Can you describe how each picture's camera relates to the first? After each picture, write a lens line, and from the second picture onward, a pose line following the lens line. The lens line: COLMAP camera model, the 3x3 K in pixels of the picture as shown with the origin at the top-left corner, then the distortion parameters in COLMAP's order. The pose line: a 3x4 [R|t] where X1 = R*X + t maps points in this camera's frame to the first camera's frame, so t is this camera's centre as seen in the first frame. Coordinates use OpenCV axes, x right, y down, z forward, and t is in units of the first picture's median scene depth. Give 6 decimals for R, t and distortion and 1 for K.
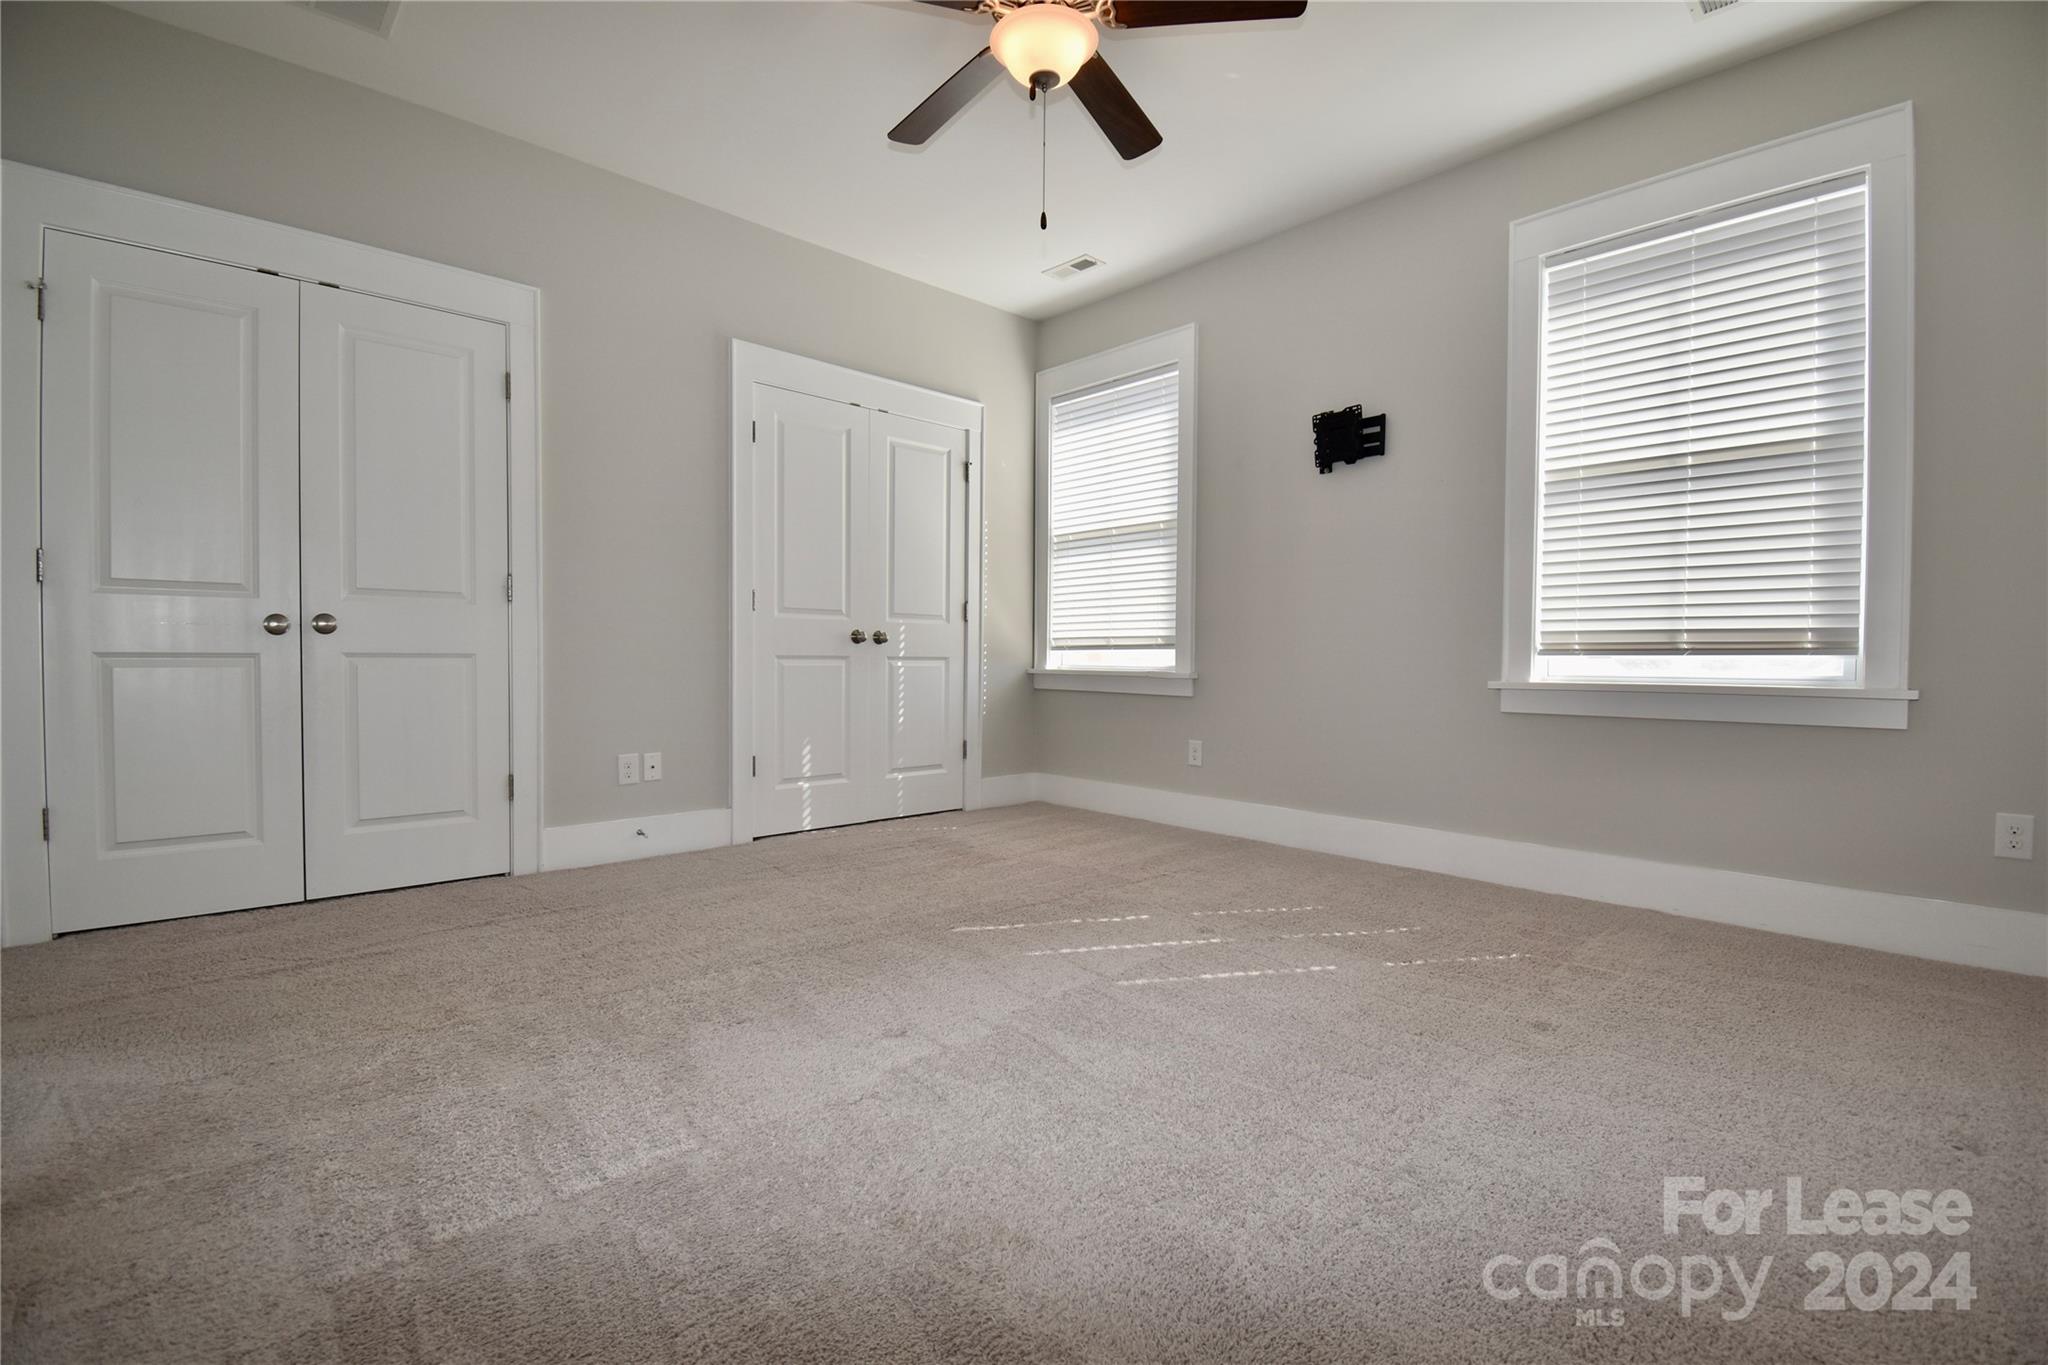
lens RADIAL K [[888.0, 0, 1017.6], [0, 888.0, 689.7], [0, 0, 1]] dist [-0.052573, -0.000578]
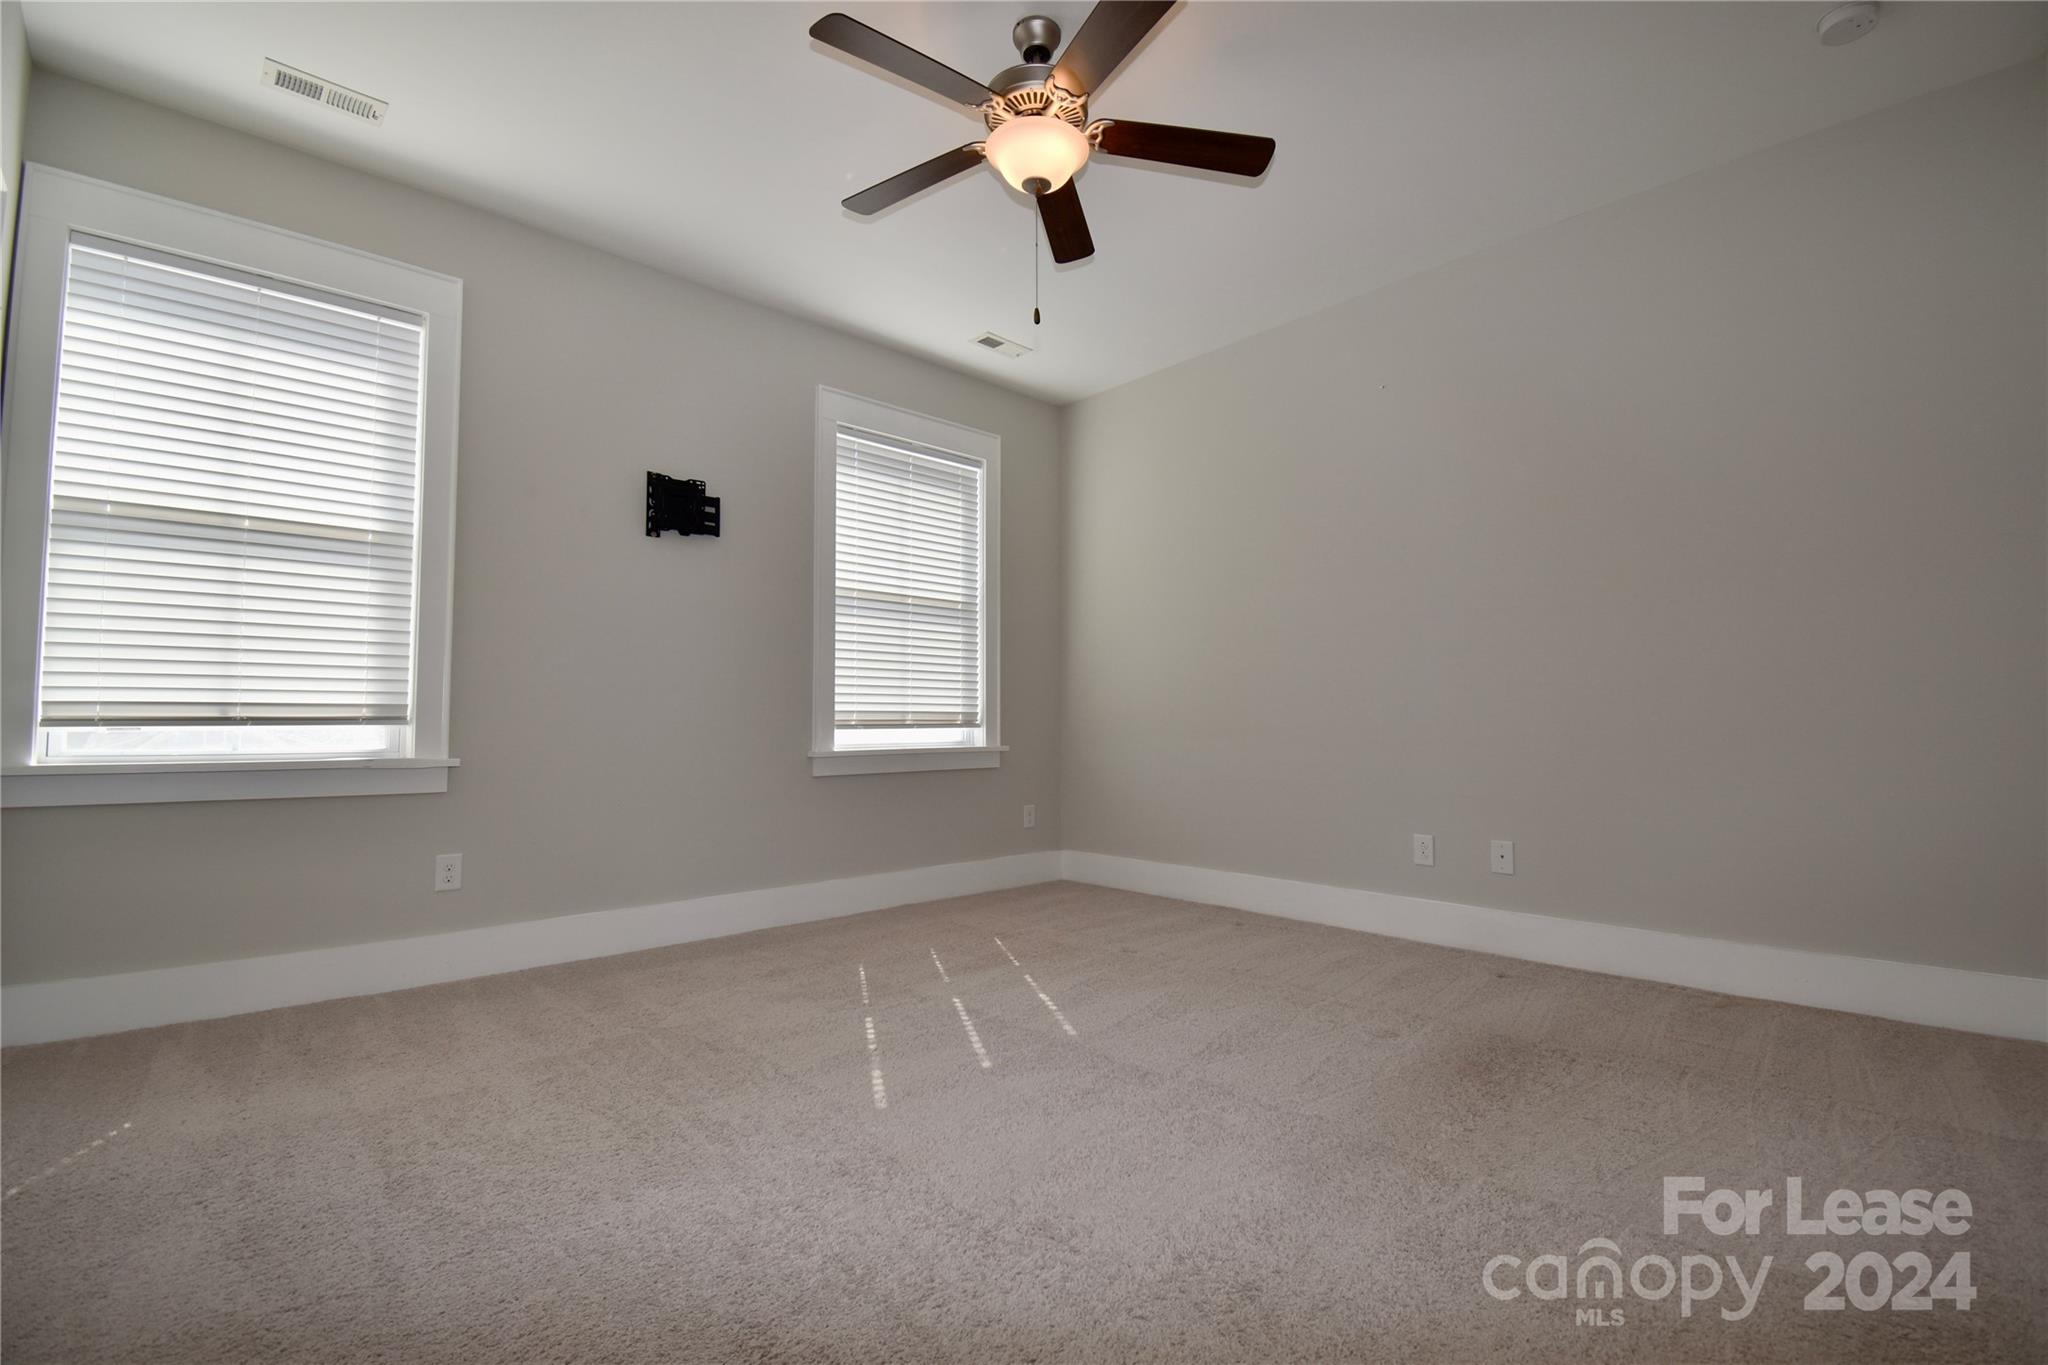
lens RADIAL K [[888.0, 0, 1017.6], [0, 888.0, 689.7], [0, 0, 1]] dist [-0.052573, -0.000578]
pose [[-0.040474, 0.040478, 0.998360, -0.615032], [0.047057, 0.998148, -0.038562, -0.030788], [-0.998072, 0.045419, -0.042304, 0.687184]]
